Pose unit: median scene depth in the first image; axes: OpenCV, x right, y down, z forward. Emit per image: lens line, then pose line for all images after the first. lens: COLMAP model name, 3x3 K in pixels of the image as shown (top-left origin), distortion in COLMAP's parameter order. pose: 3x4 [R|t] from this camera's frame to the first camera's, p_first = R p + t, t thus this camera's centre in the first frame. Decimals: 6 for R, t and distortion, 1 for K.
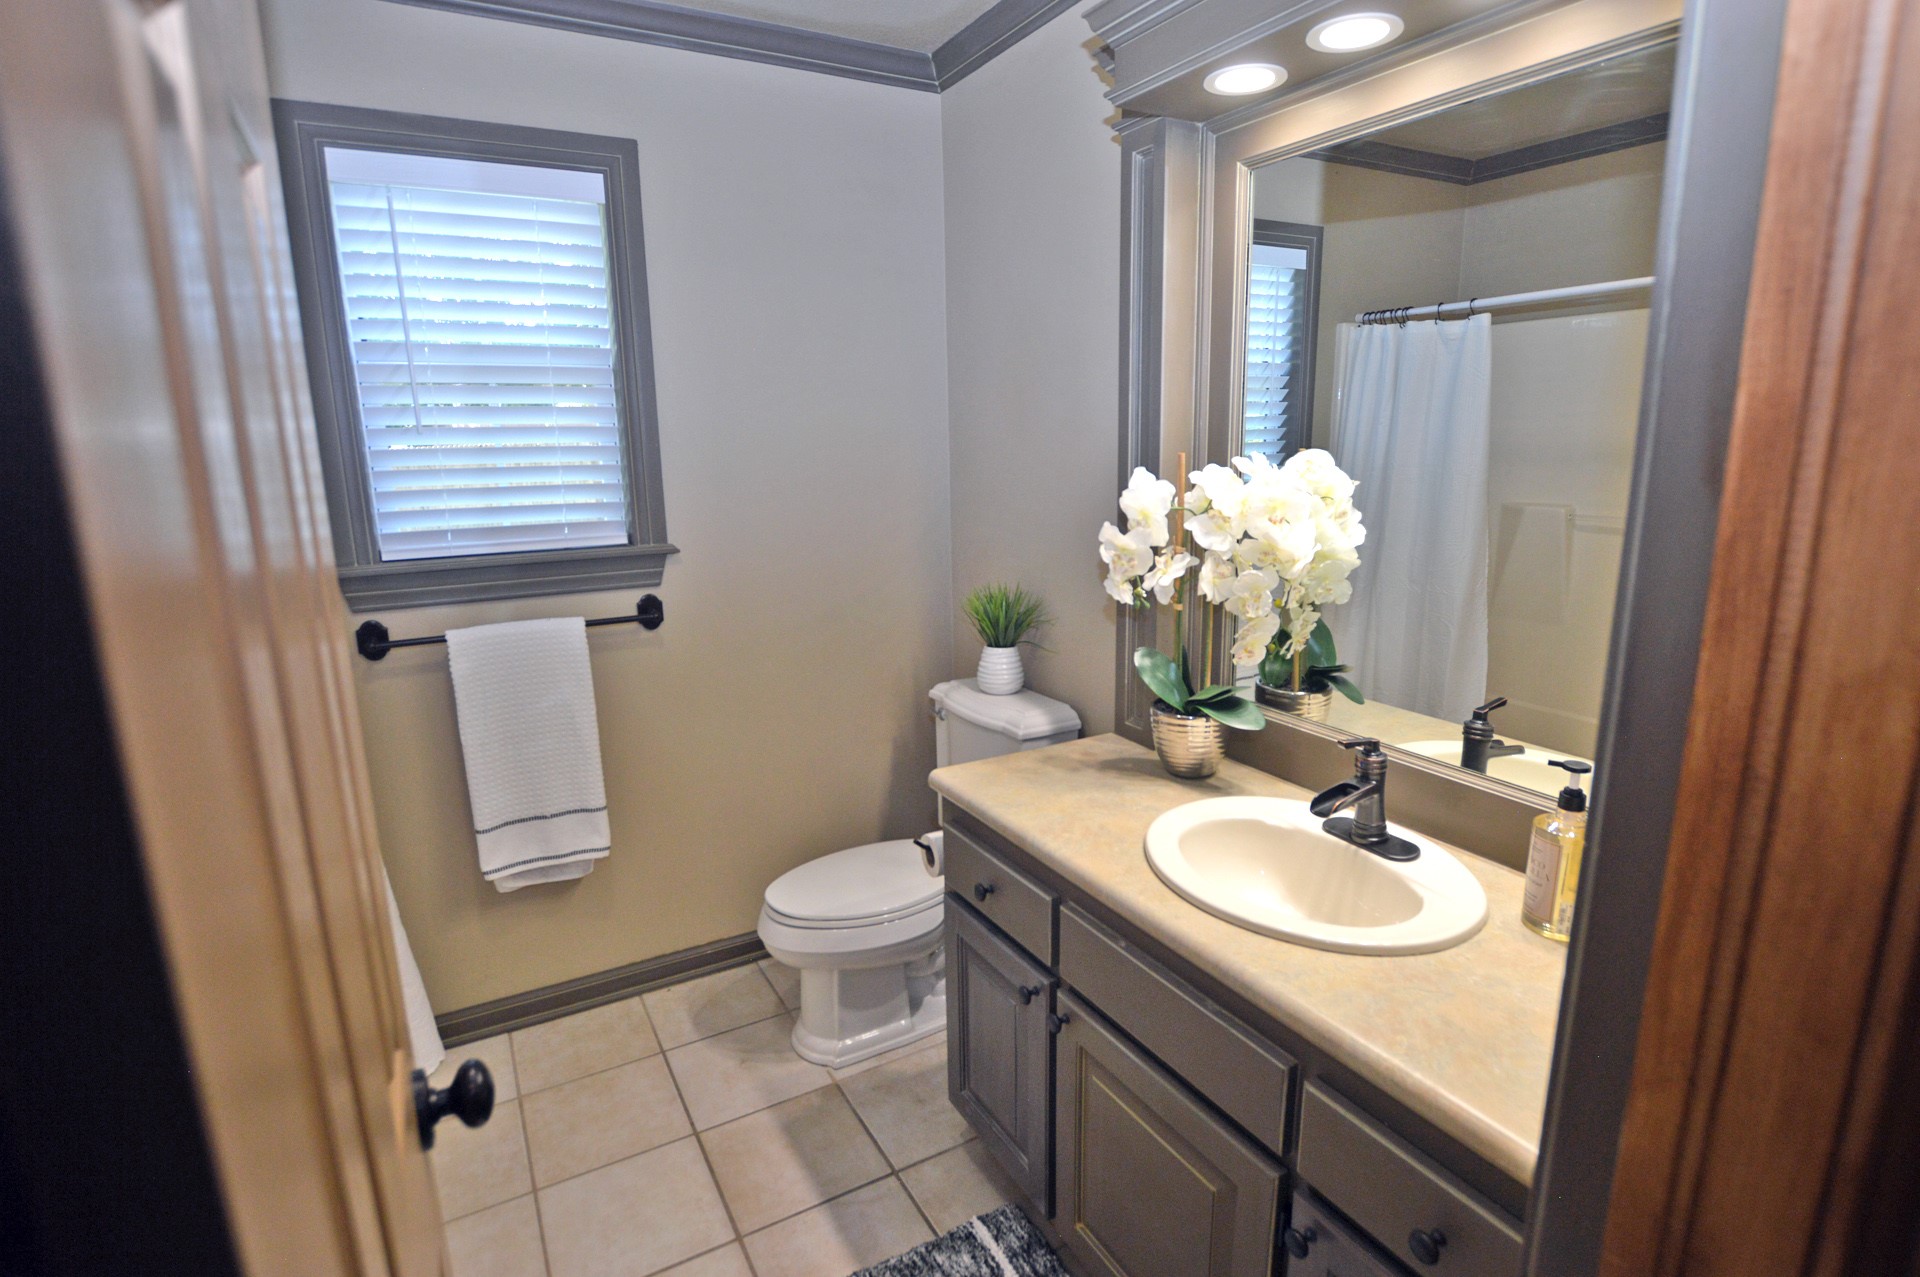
lens RADIAL K [[955.0, 0, 959.1], [0, 955.0, 641.0], [0, 0, 1]] dist [-0.003428, -0.000143]
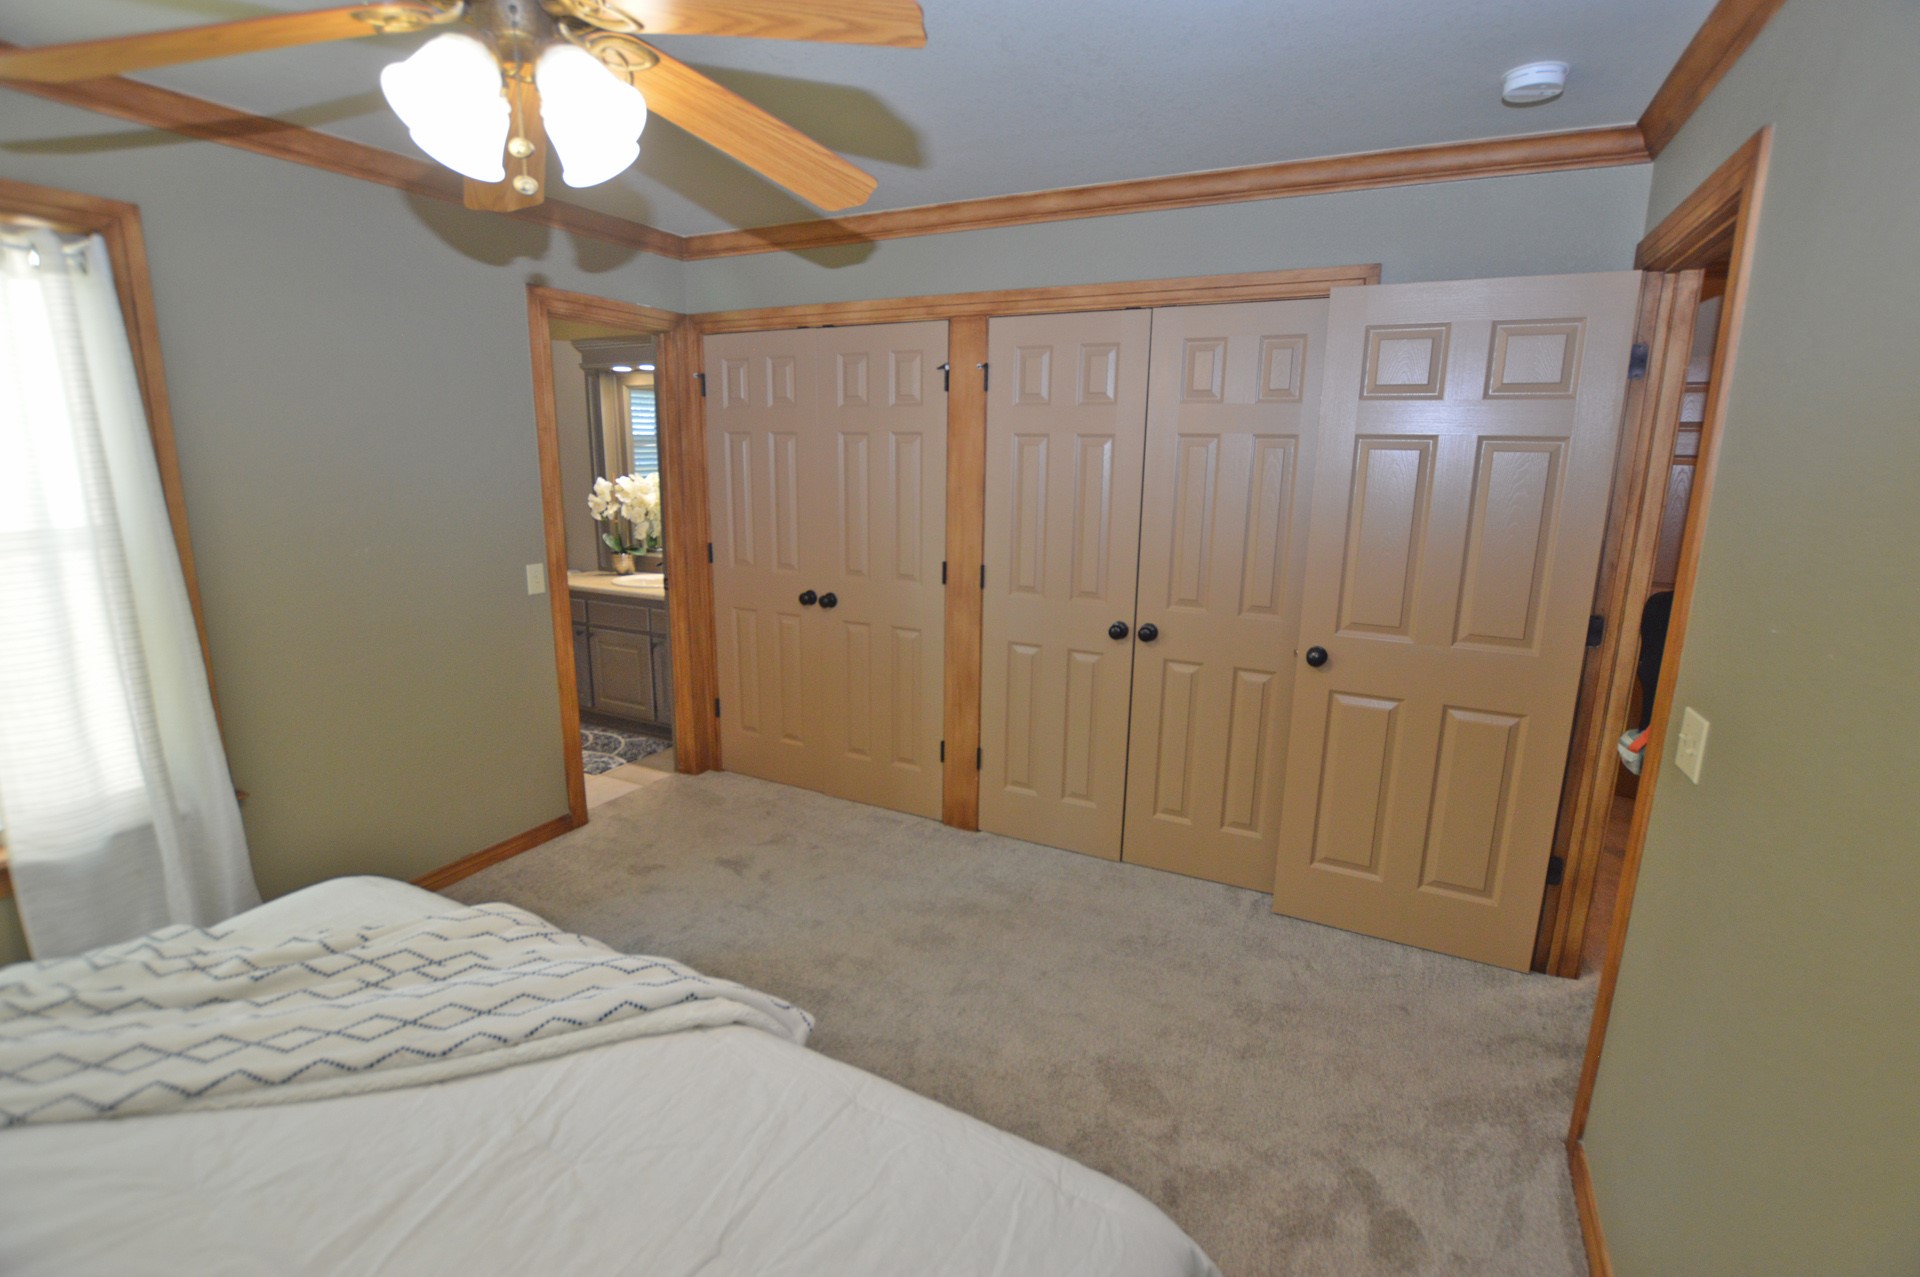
lens RADIAL K [[873.0, 0, 966.4], [0, 873.0, 635.3], [0, 0, 1]] dist [-0.027247, 0.000980]
pose [[0.833661, -0.079174, 0.546571, -0.417673], [0.081804, 0.996456, 0.019571, 0.390267], [-0.546184, 0.028396, 0.837184, -2.090521]]
